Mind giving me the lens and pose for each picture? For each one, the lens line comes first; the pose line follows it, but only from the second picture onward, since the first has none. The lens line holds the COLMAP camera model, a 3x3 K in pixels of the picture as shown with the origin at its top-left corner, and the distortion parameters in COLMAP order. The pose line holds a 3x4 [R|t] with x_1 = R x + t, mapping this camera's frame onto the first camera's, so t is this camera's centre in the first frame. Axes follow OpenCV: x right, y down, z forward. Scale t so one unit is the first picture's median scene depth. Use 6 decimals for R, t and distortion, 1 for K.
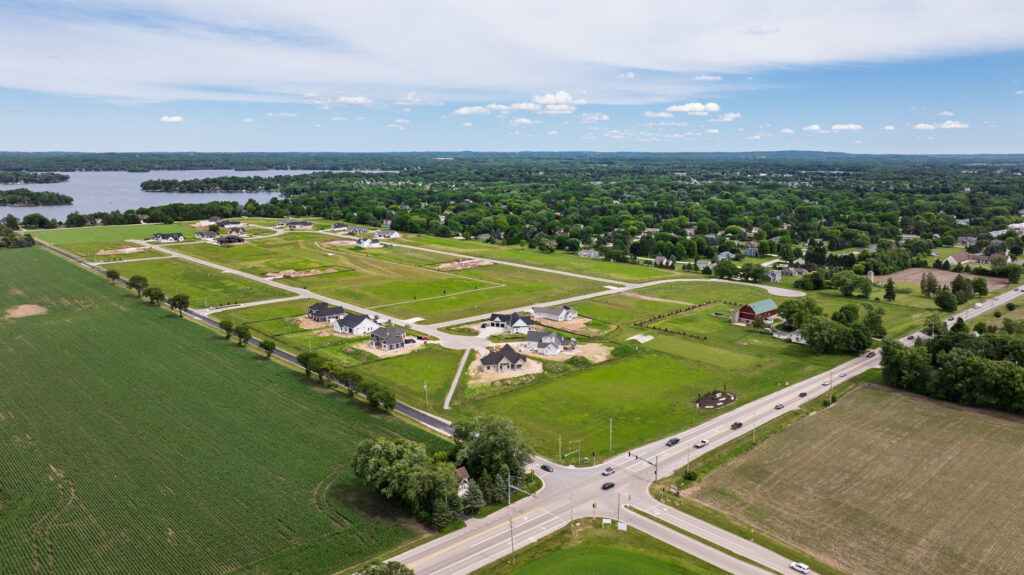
lens RADIAL K [[732.8, 0, 512.0], [0, 732.8, 287.5], [0, 0, 1]] dist [-0.016888, -0.000792]
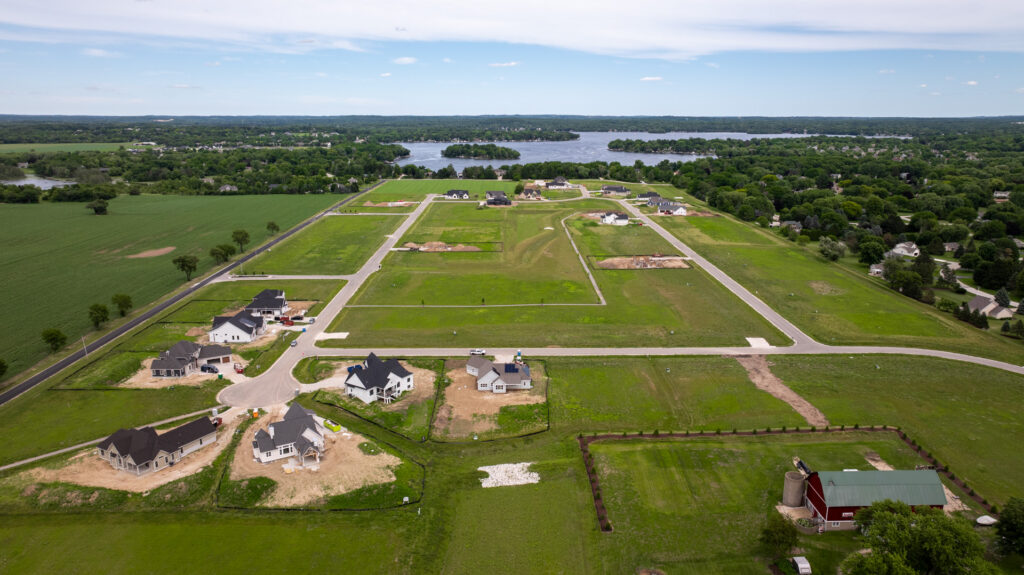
lens RADIAL K [[718.4, 0, 516.0], [0, 718.4, 283.0], [0, 0, 1]] dist [-0.020614, 0.004147]
pose [[0.739842, 0.149192, -0.656031, 0.276723], [-0.119839, 0.988732, 0.089705, -0.055404], [0.662022, 0.012250, 0.749384, 0.395147]]
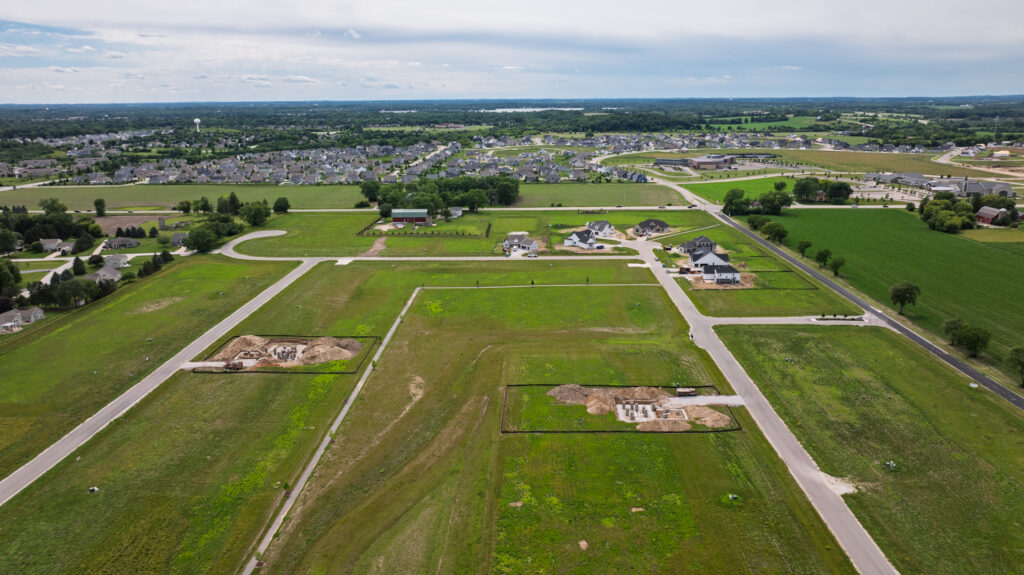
lens RADIAL K [[726.6, 0, 515.7], [0, 726.6, 249.1], [0, 0, 1]] dist [-0.020464, -0.002512]
pose [[-0.713396, -0.144429, 0.685716, -0.431414], [0.132991, 0.932843, 0.334839, -0.202974], [-0.688025, 0.330067, -0.646279, 1.111630]]
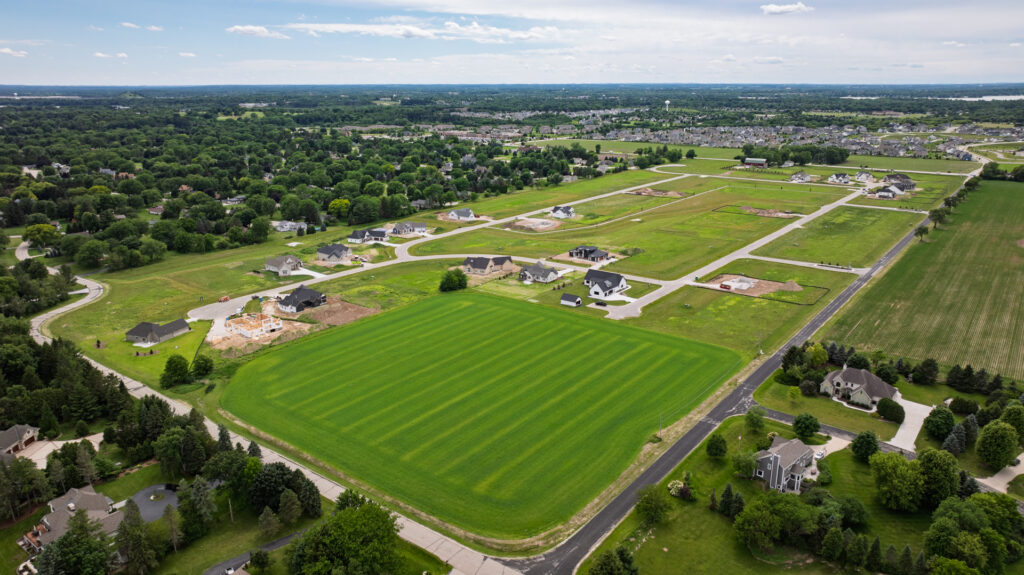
lens RADIAL K [[726.6, 0, 515.7], [0, 726.6, 249.1], [0, 0, 1]] dist [-0.020464, -0.002512]
pose [[-0.167010, -0.227571, 0.959333, -1.100794], [0.184536, 0.948589, 0.257148, -0.270624], [-0.968532, 0.219978, -0.116429, 1.309977]]
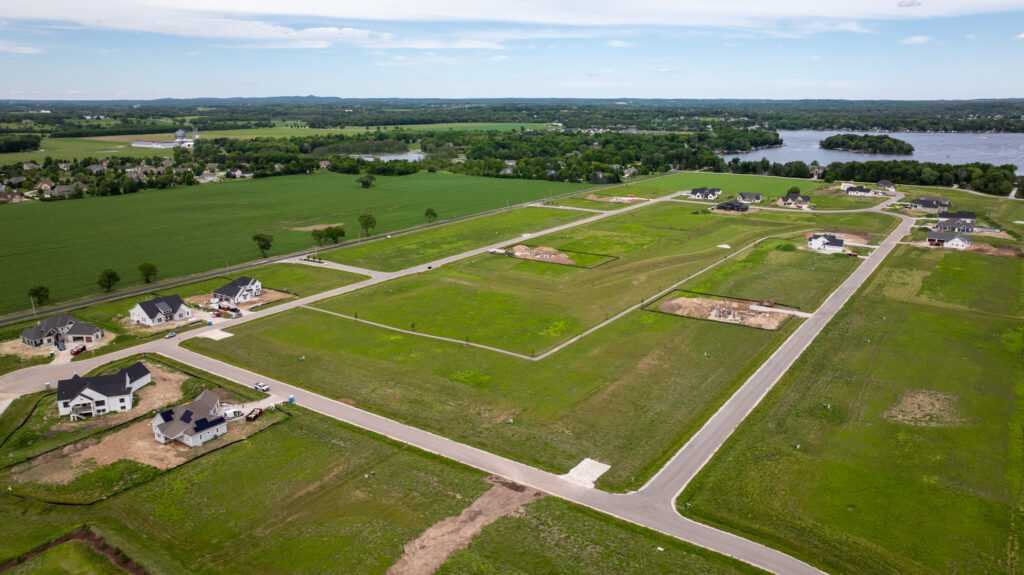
lens RADIAL K [[718.4, 0, 516.0], [0, 718.4, 283.0], [0, 0, 1]] dist [-0.020614, 0.004147]
pose [[0.212210, 0.239085, -0.947526, 0.339776], [-0.176683, 0.963017, 0.203423, -0.116627], [0.961119, 0.124243, 0.246604, 0.709244]]
